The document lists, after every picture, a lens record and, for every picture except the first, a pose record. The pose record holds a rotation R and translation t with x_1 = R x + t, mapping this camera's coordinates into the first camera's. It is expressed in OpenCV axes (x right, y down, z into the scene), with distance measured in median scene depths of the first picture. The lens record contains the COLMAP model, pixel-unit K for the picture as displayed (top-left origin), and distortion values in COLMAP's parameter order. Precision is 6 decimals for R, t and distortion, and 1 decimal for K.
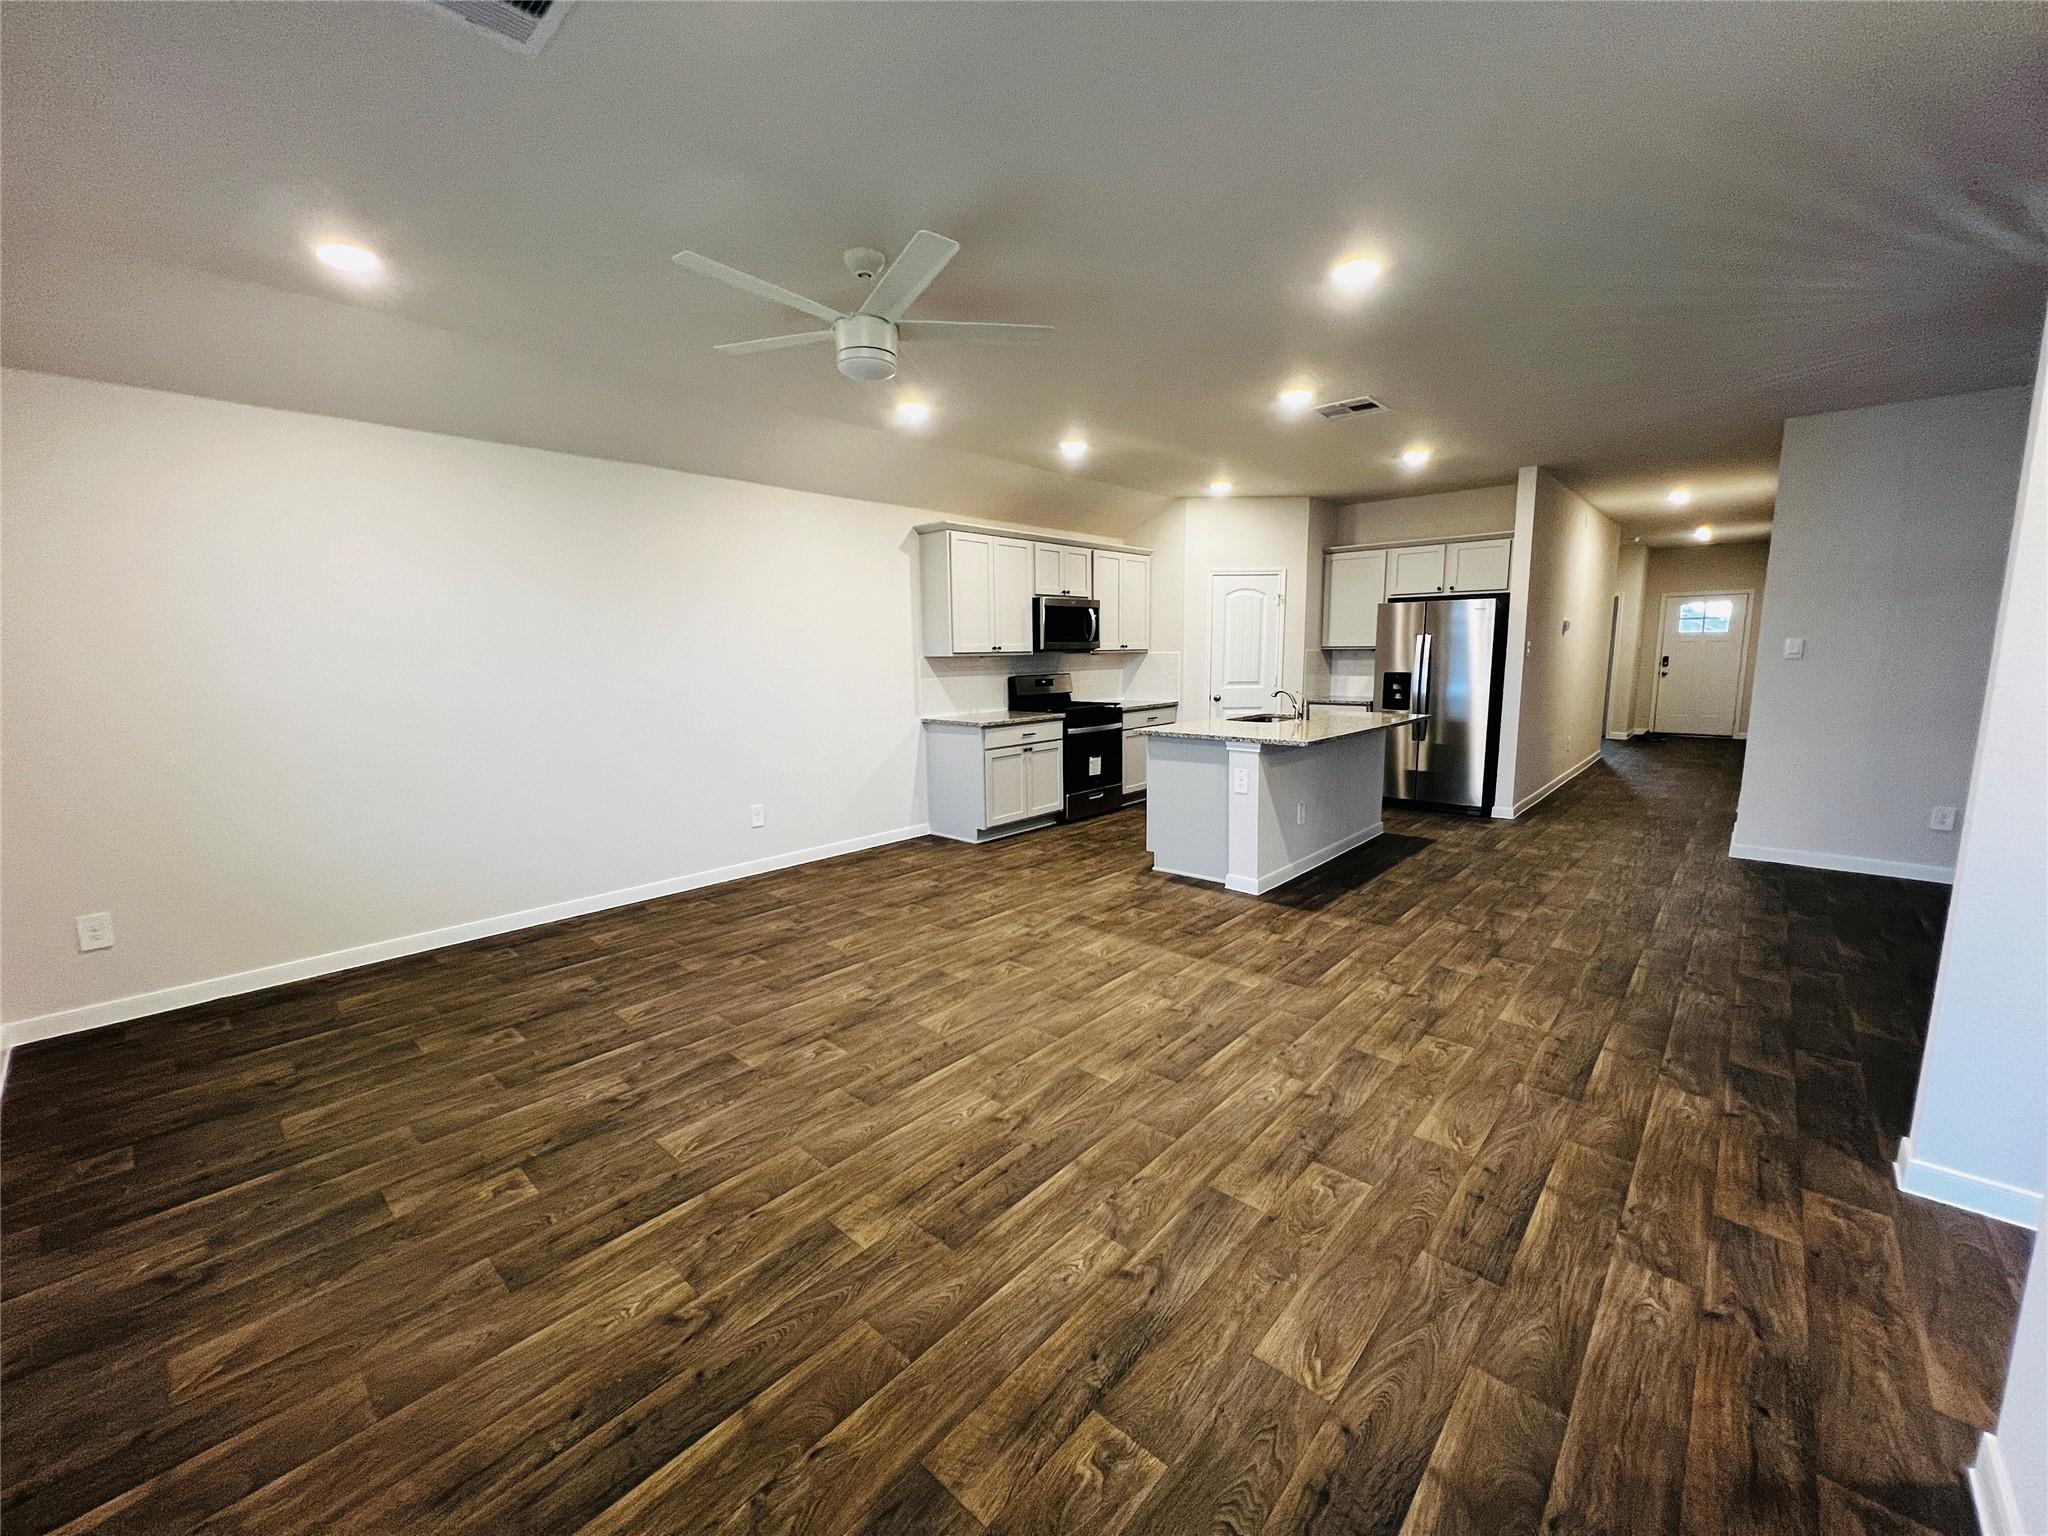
lens RADIAL K [[821.9, 0, 1016.3], [0, 821.9, 767.0], [0, 0, 1]] dist [0.000466, 0.000055]
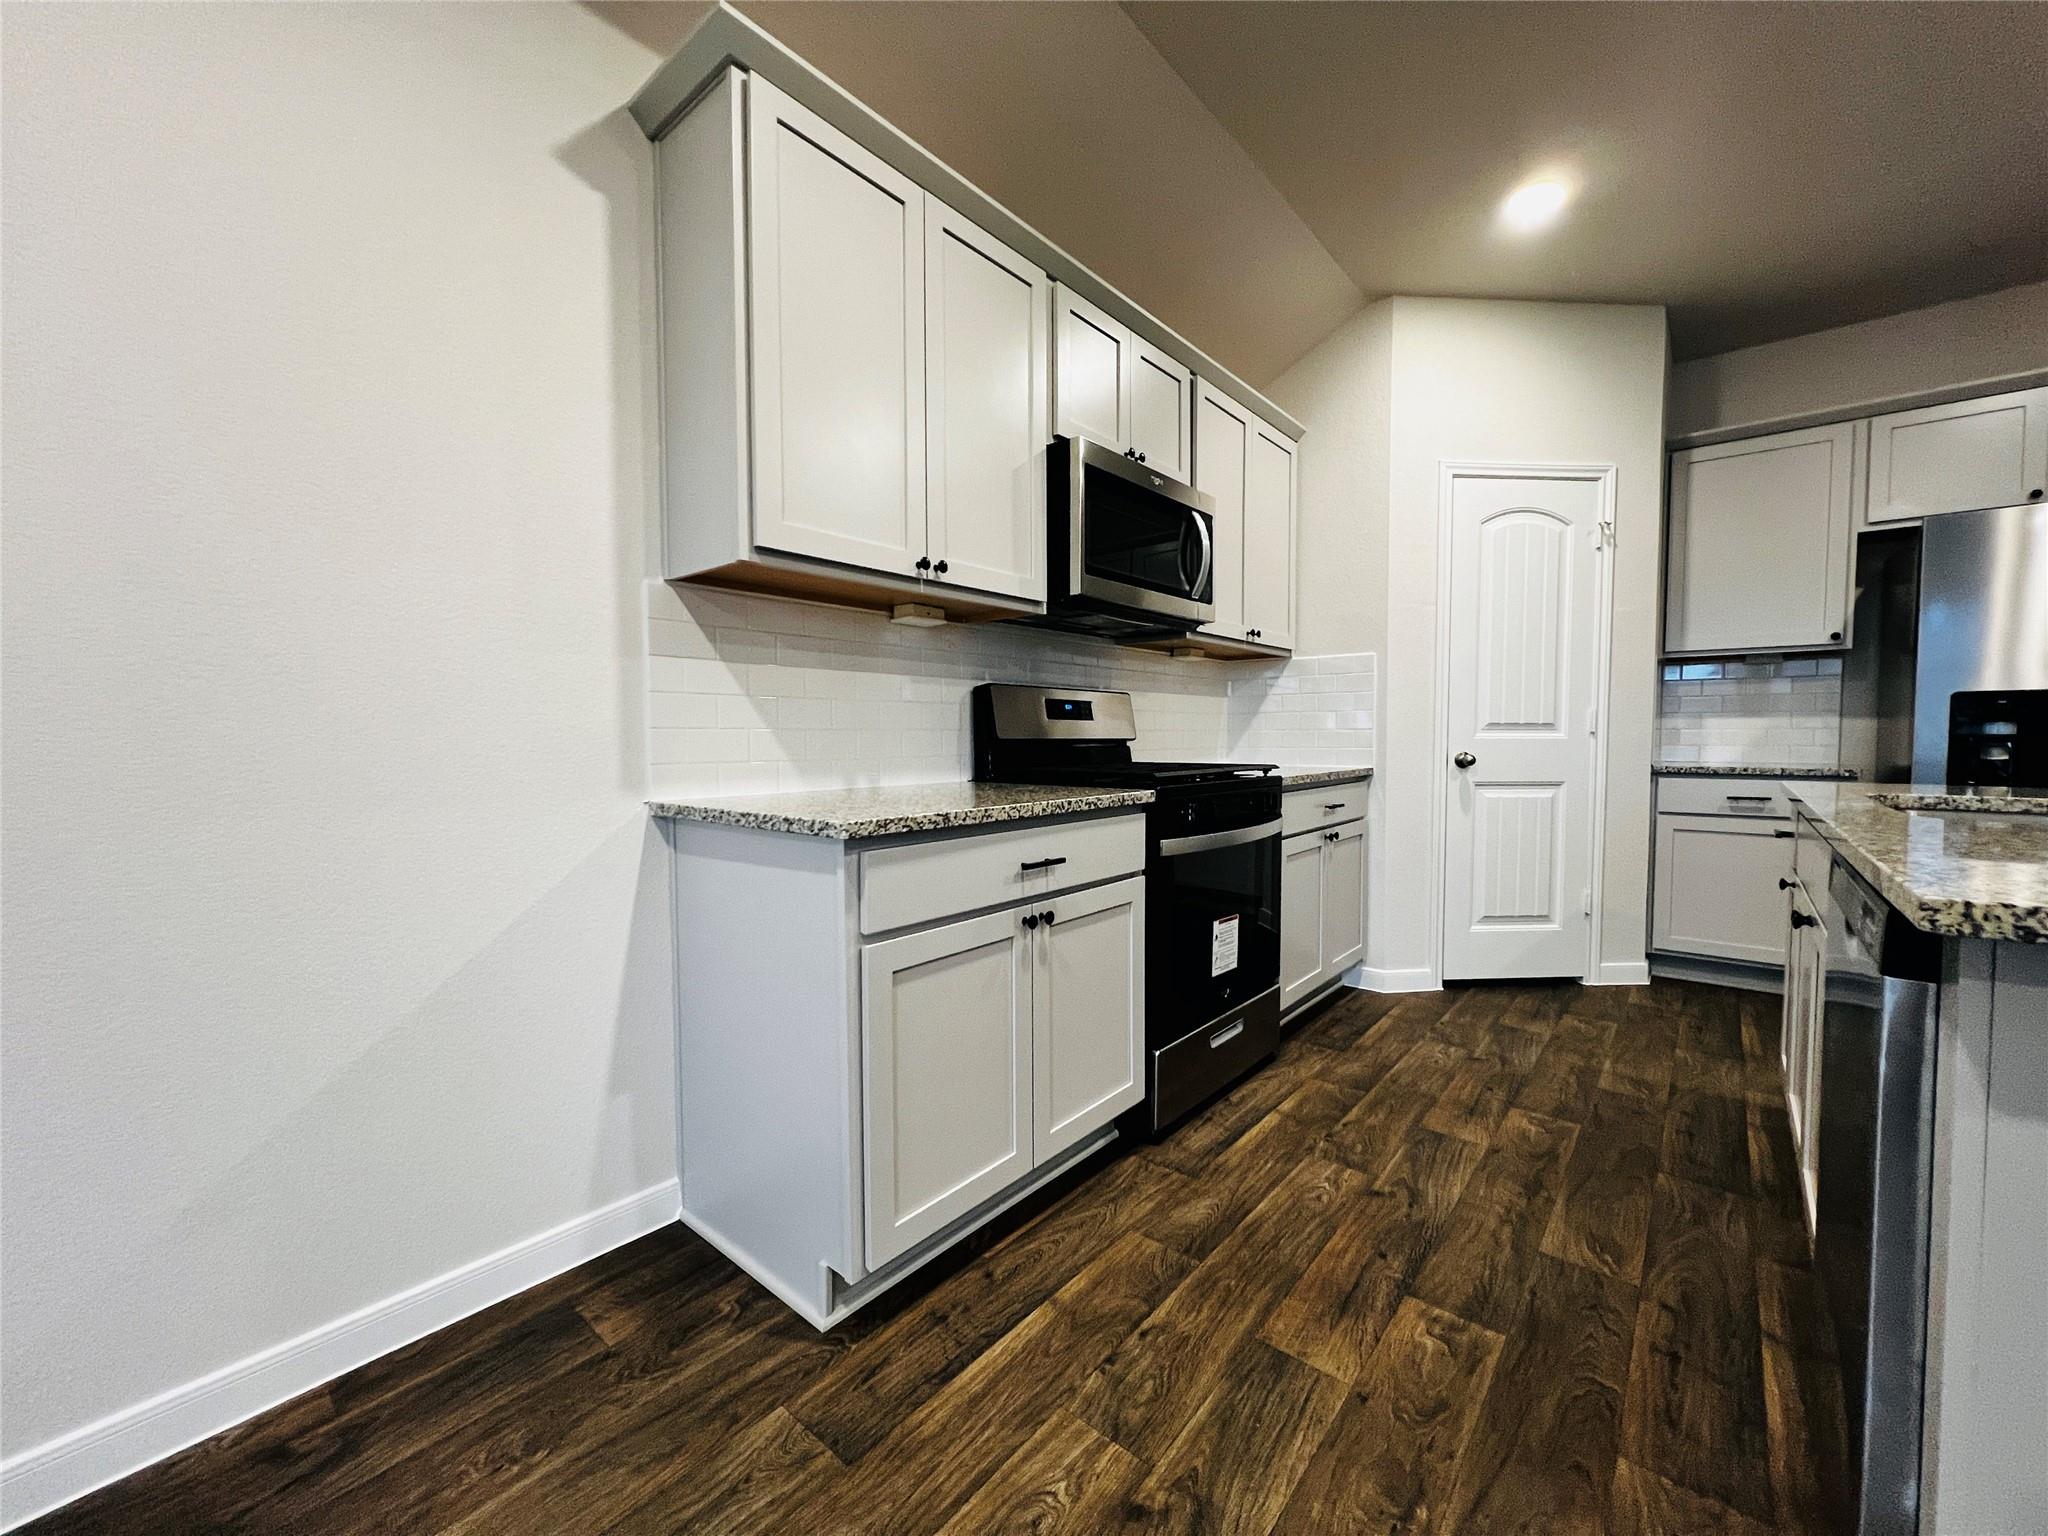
lens RADIAL K [[821.9, 0, 1017.4], [0, 821.9, 767.0], [0, 0, 1]] dist [0.000466, 0.000055]
pose [[0.999582, 0.007934, 0.027815, -0.000403], [-0.004935, 0.994325, -0.106268, -0.040053], [-0.028501, 0.106086, 0.993948, 0.683412]]
